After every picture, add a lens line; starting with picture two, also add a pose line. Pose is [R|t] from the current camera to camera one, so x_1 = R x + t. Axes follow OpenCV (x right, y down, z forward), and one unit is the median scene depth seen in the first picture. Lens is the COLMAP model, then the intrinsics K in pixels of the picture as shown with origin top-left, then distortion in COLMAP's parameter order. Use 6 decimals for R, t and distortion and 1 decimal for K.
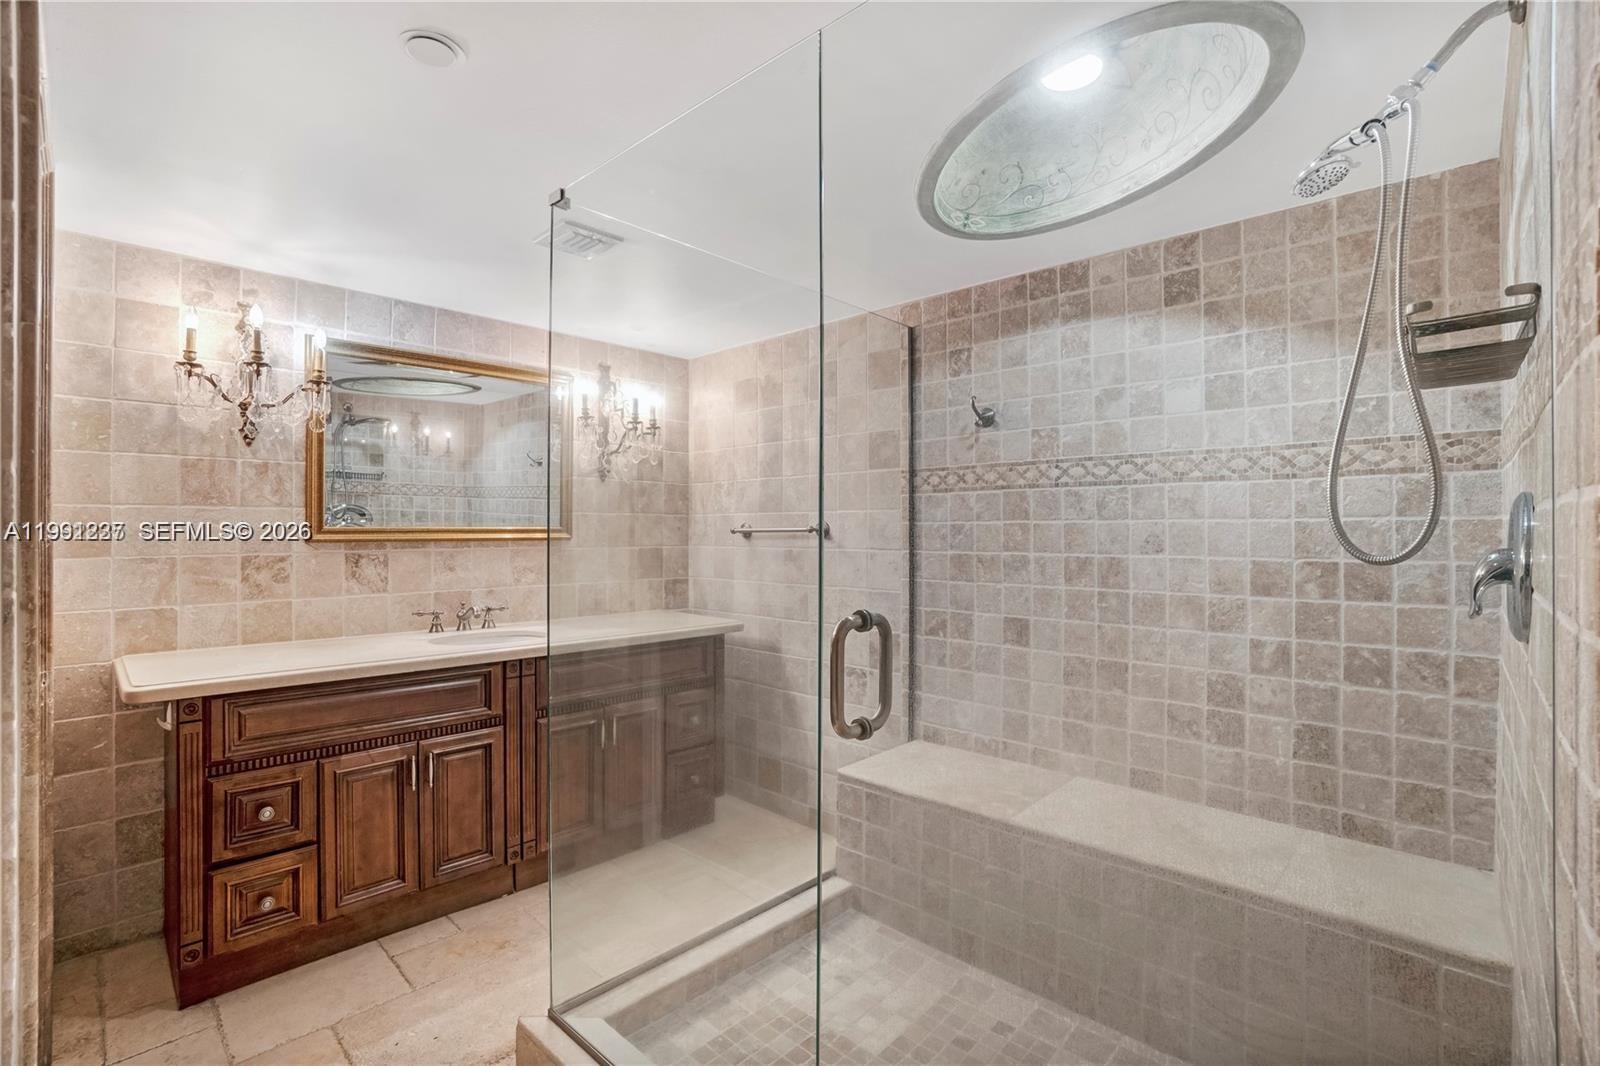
lens RADIAL K [[720.6, 0, 789.5], [0, 720.6, 519.2], [0, 0, 1]] dist [-0.053334, 0.019385]
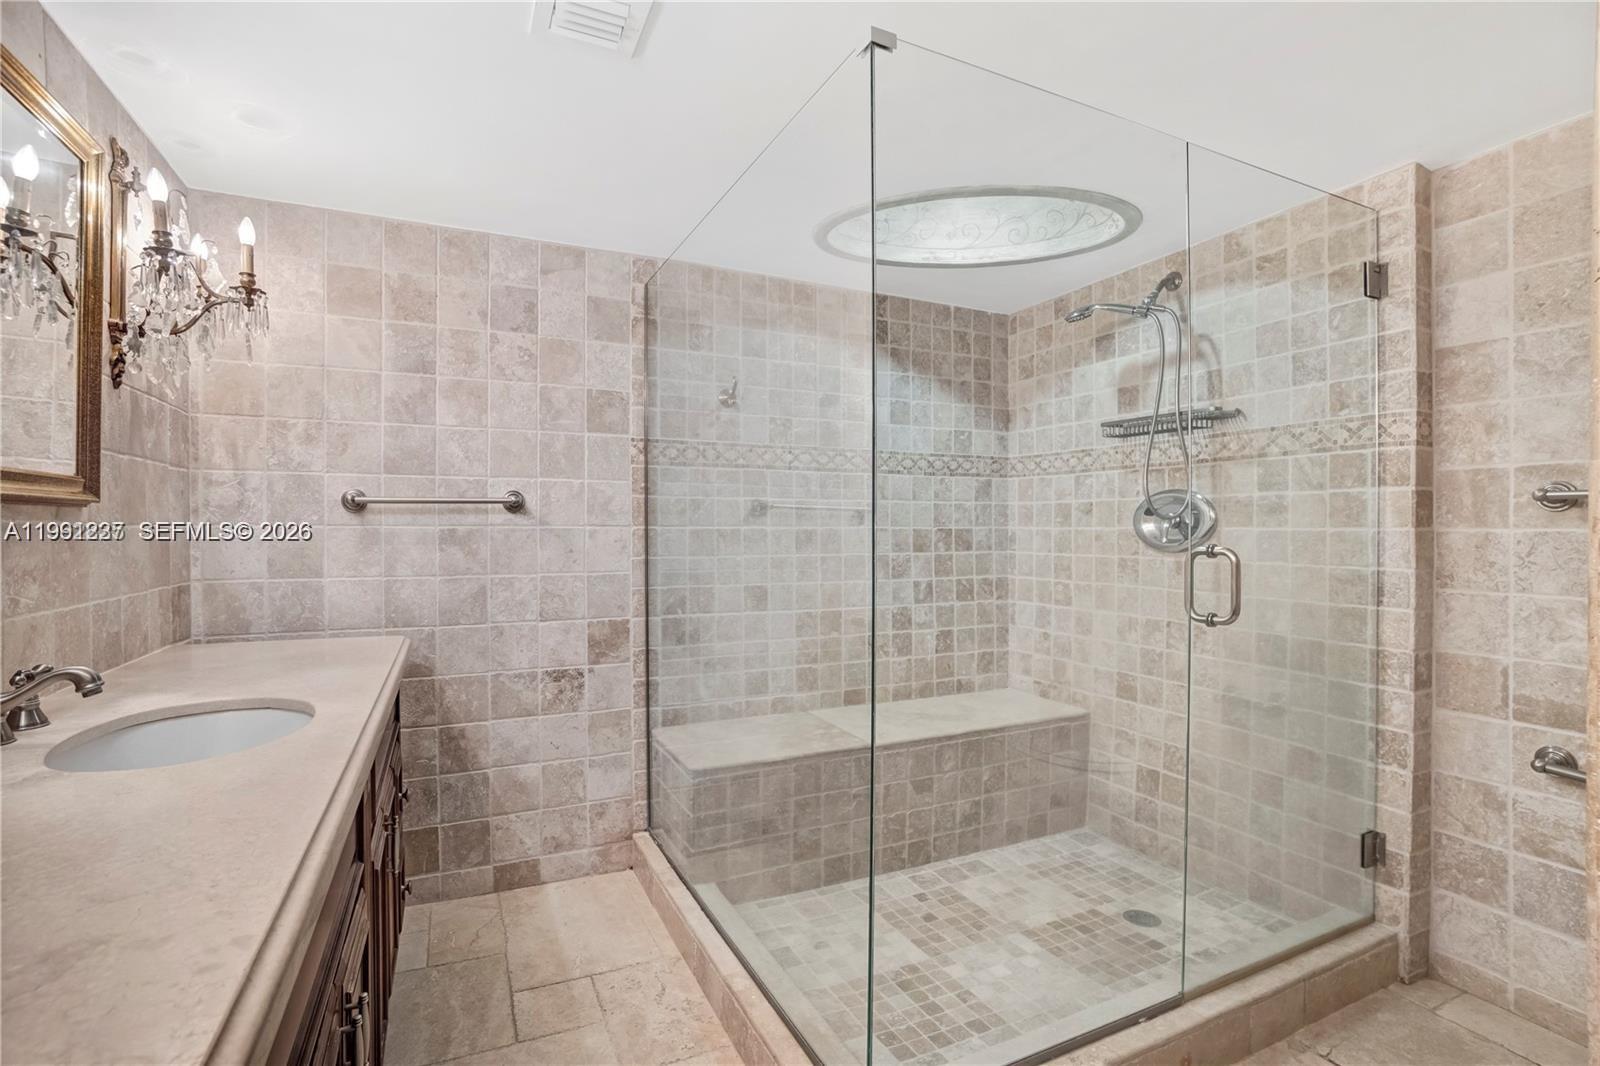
lens RADIAL K [[720.6, 0, 789.5], [0, 720.6, 519.2], [0, 0, 1]] dist [-0.053334, 0.019385]
pose [[0.376772, 0.004135, 0.926297, -0.736602], [-0.019532, 0.999803, 0.003482, 0.032915], [-0.926100, -0.019405, 0.376778, 0.577179]]
